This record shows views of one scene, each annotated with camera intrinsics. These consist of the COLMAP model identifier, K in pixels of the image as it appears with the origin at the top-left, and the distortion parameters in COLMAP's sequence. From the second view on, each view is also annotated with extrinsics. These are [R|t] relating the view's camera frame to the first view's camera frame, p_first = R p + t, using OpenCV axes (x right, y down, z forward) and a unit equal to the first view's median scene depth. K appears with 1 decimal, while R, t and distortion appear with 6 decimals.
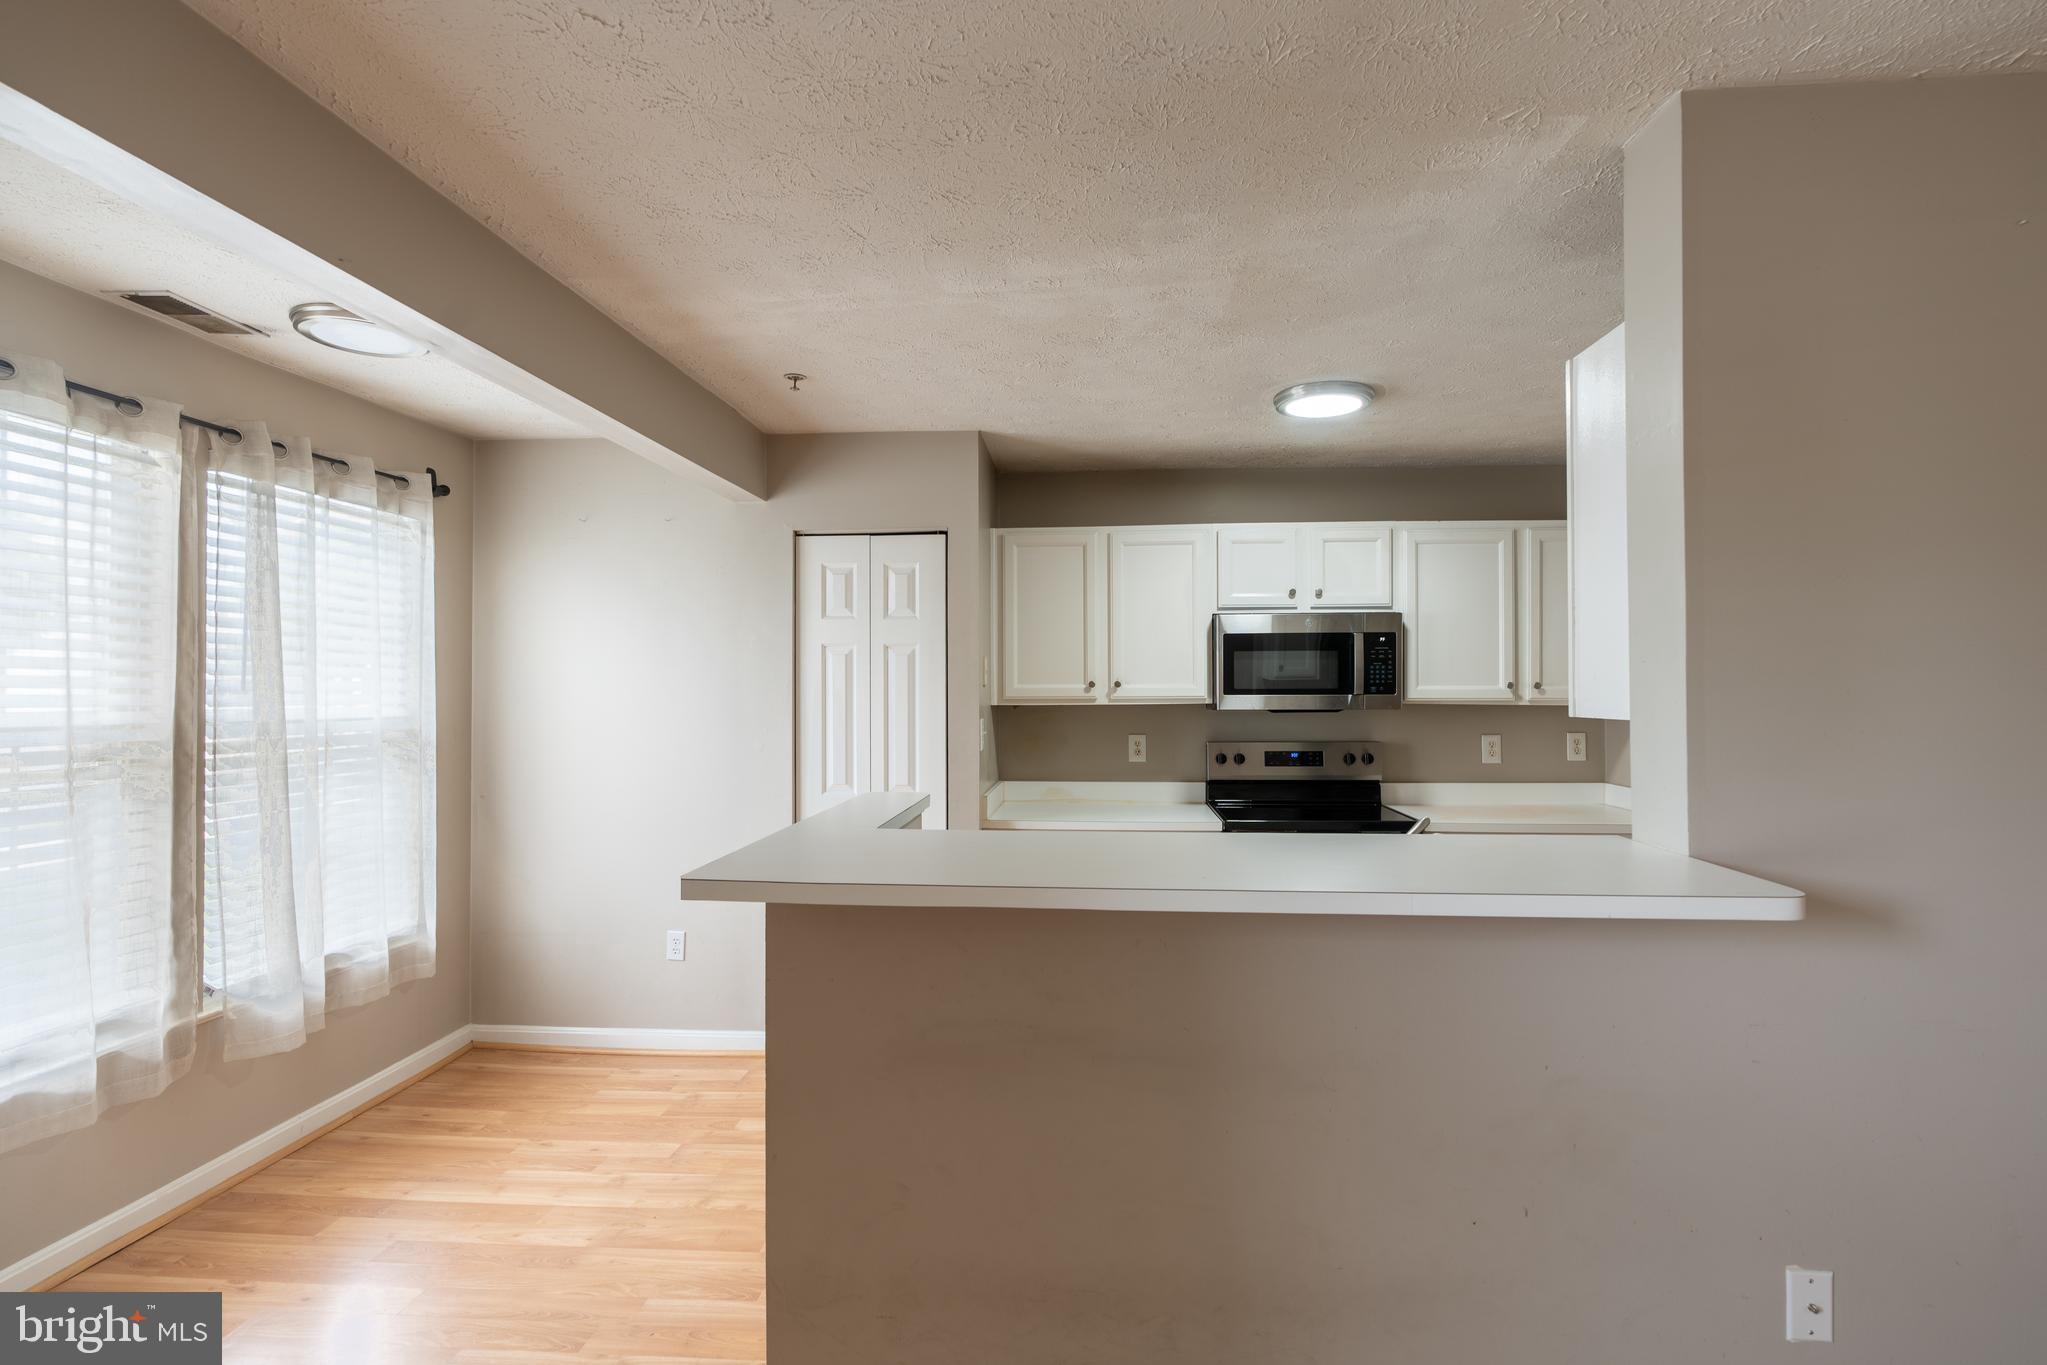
lens RADIAL K [[939.7, 0, 1029.6], [0, 939.7, 682.3], [0, 0, 1]] dist [-0.006955, 0.002565]
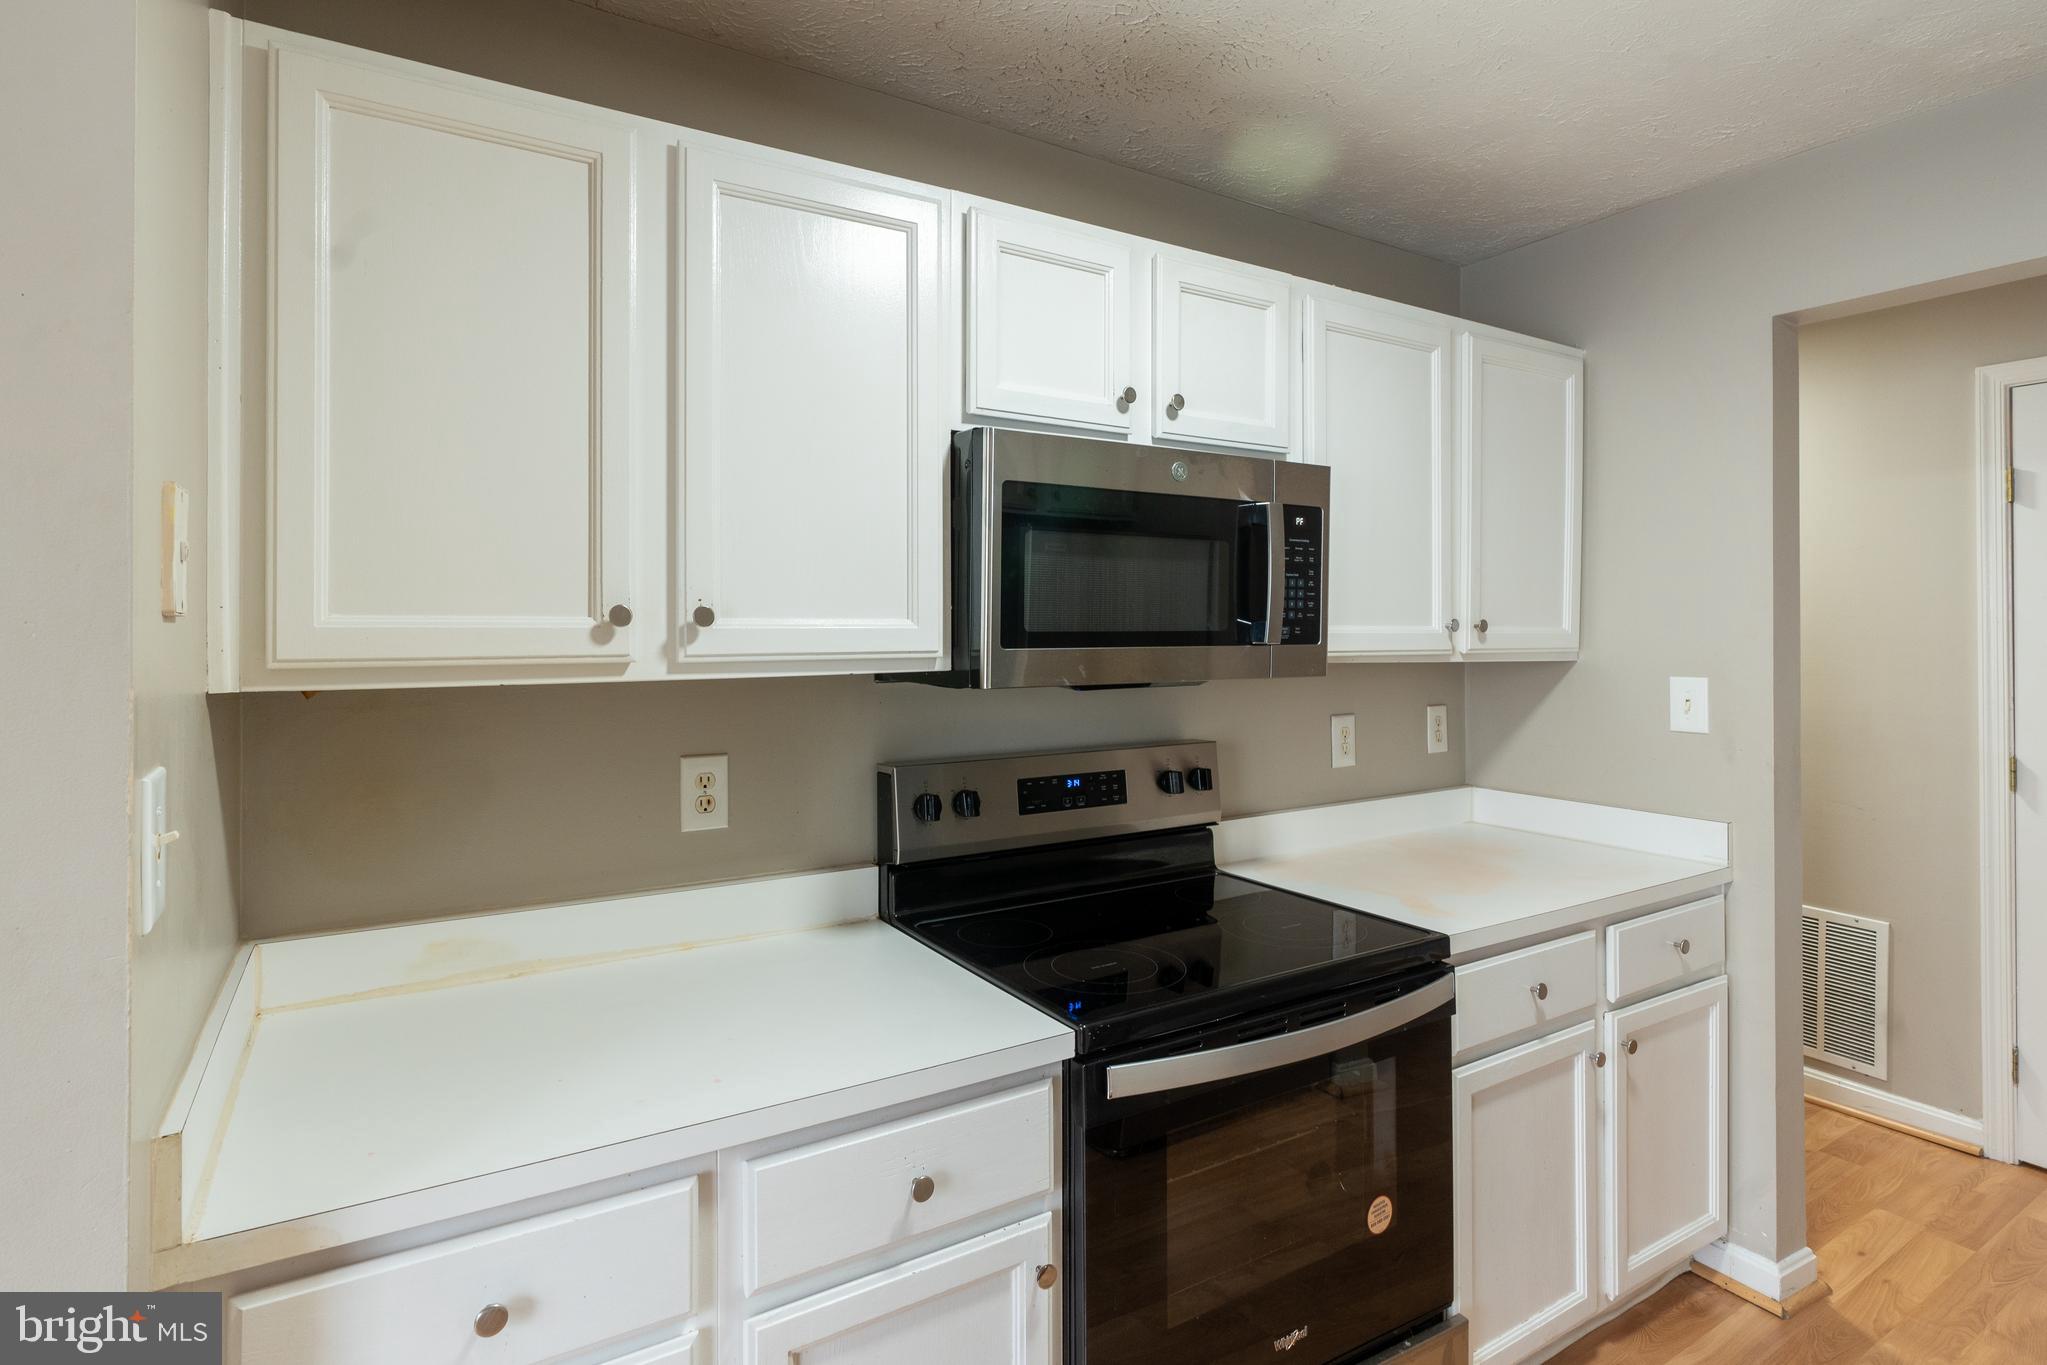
lens RADIAL K [[1026.7, 0, 991.8], [0, 1026.7, 625.0], [0, 0, 1]] dist [-0.012442, 0.003686]
pose [[0.817701, 0.005125, 0.575620, -0.027589], [-0.003343, 0.999986, -0.004155, 0.006246], [-0.575633, 0.001474, 0.817707, 0.683992]]
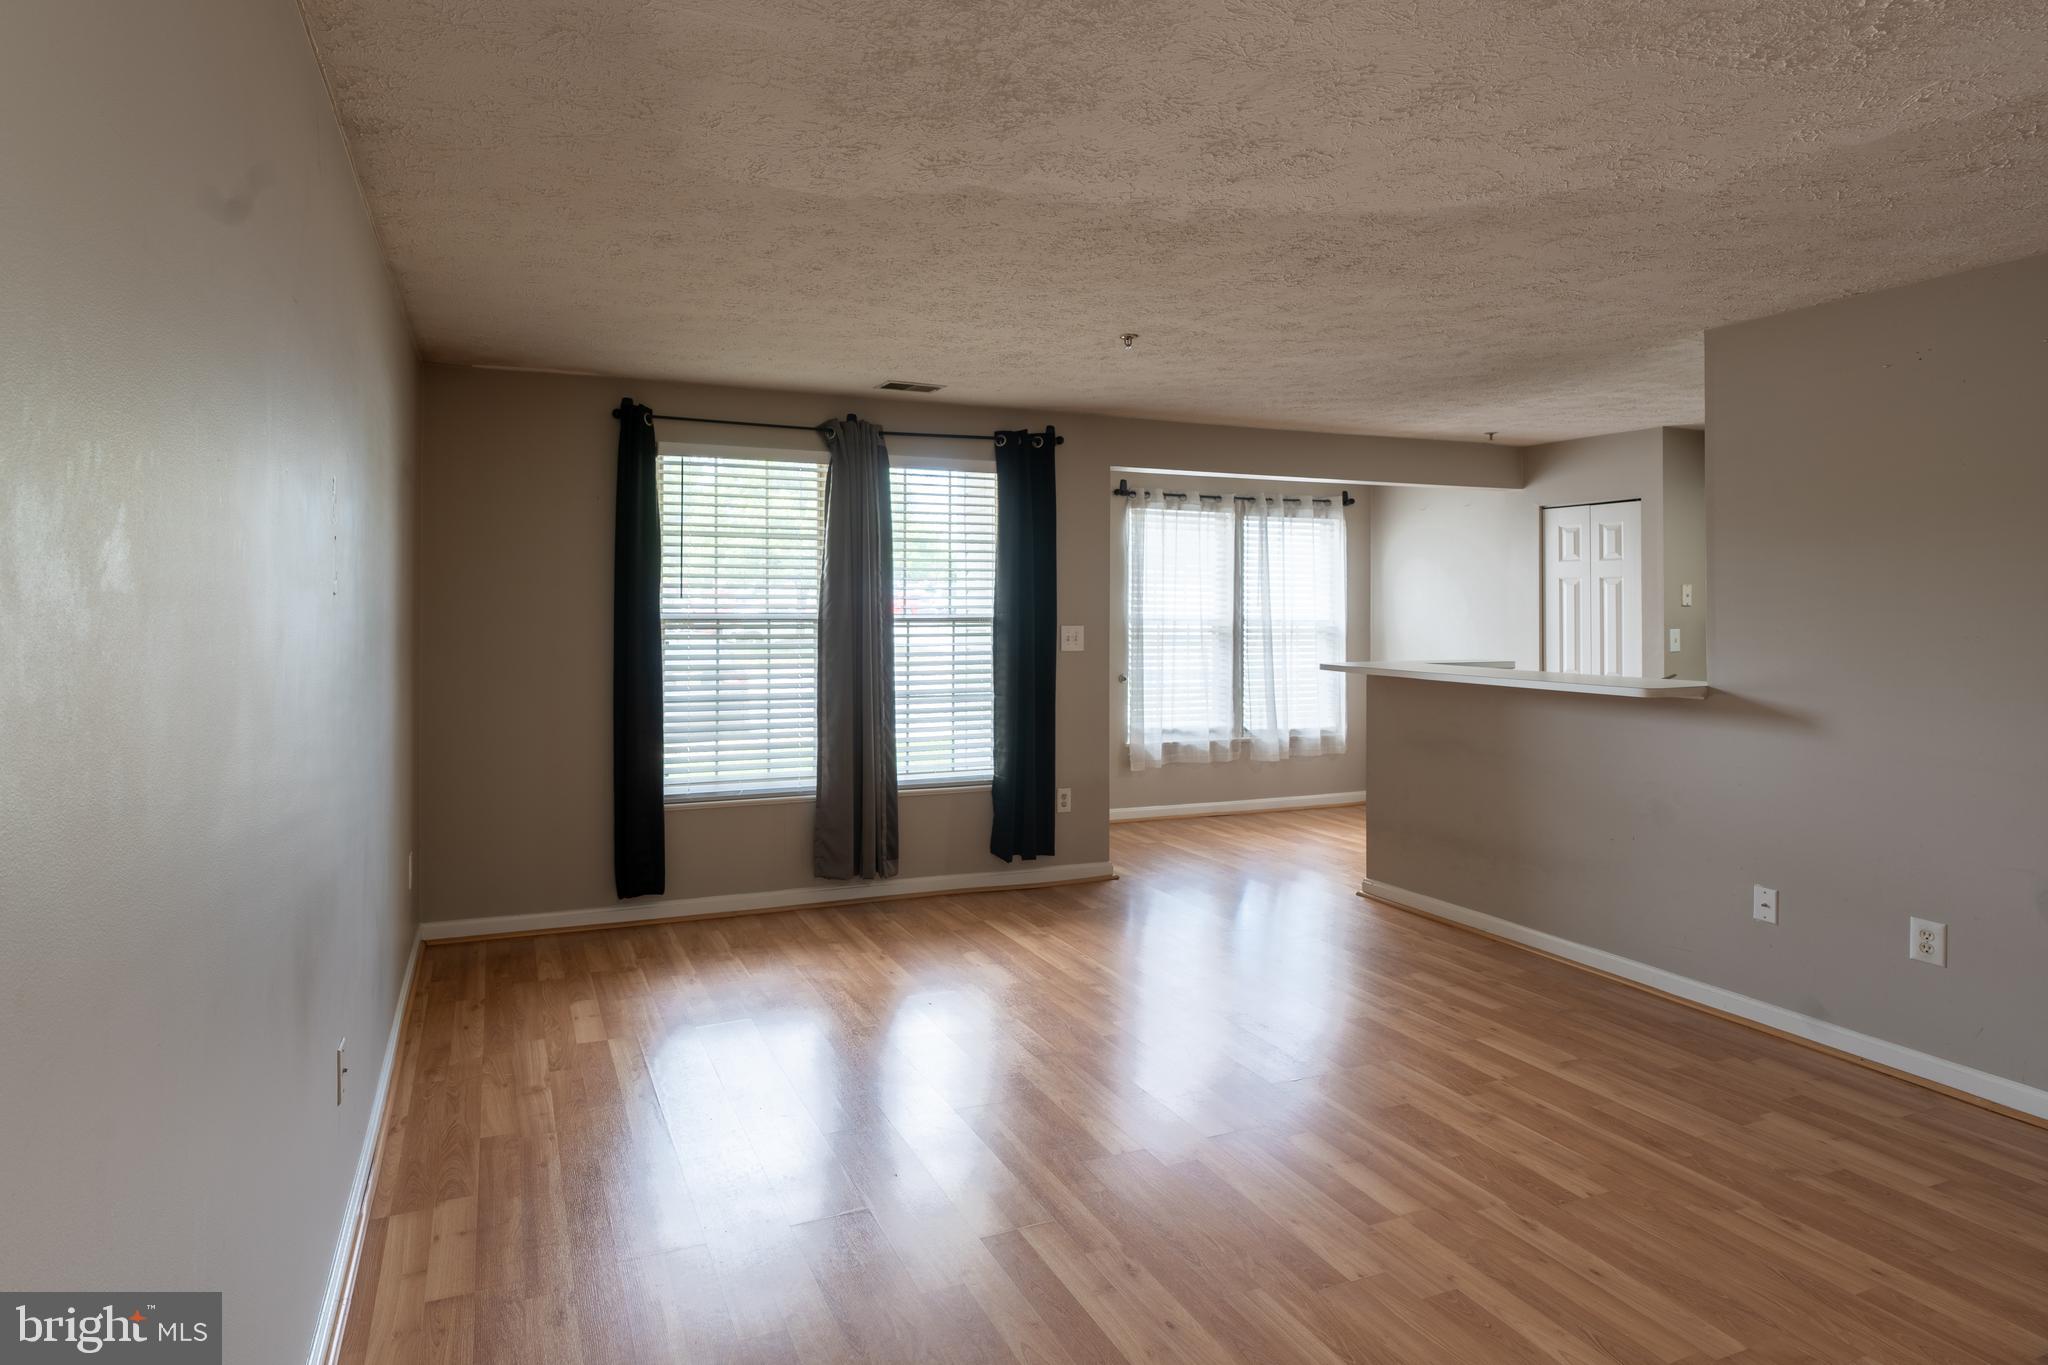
lens RADIAL K [[1044.8, 0, 882.7], [0, 1044.8, 587.3], [0, 0, 1]] dist [-0.004973, -0.000551]
pose [[0.418595, -0.011792, -0.908097, 0.841547], [0.002711, 0.999927, -0.011735, -0.008399], [0.908169, 0.002450, 0.418596, -0.699422]]
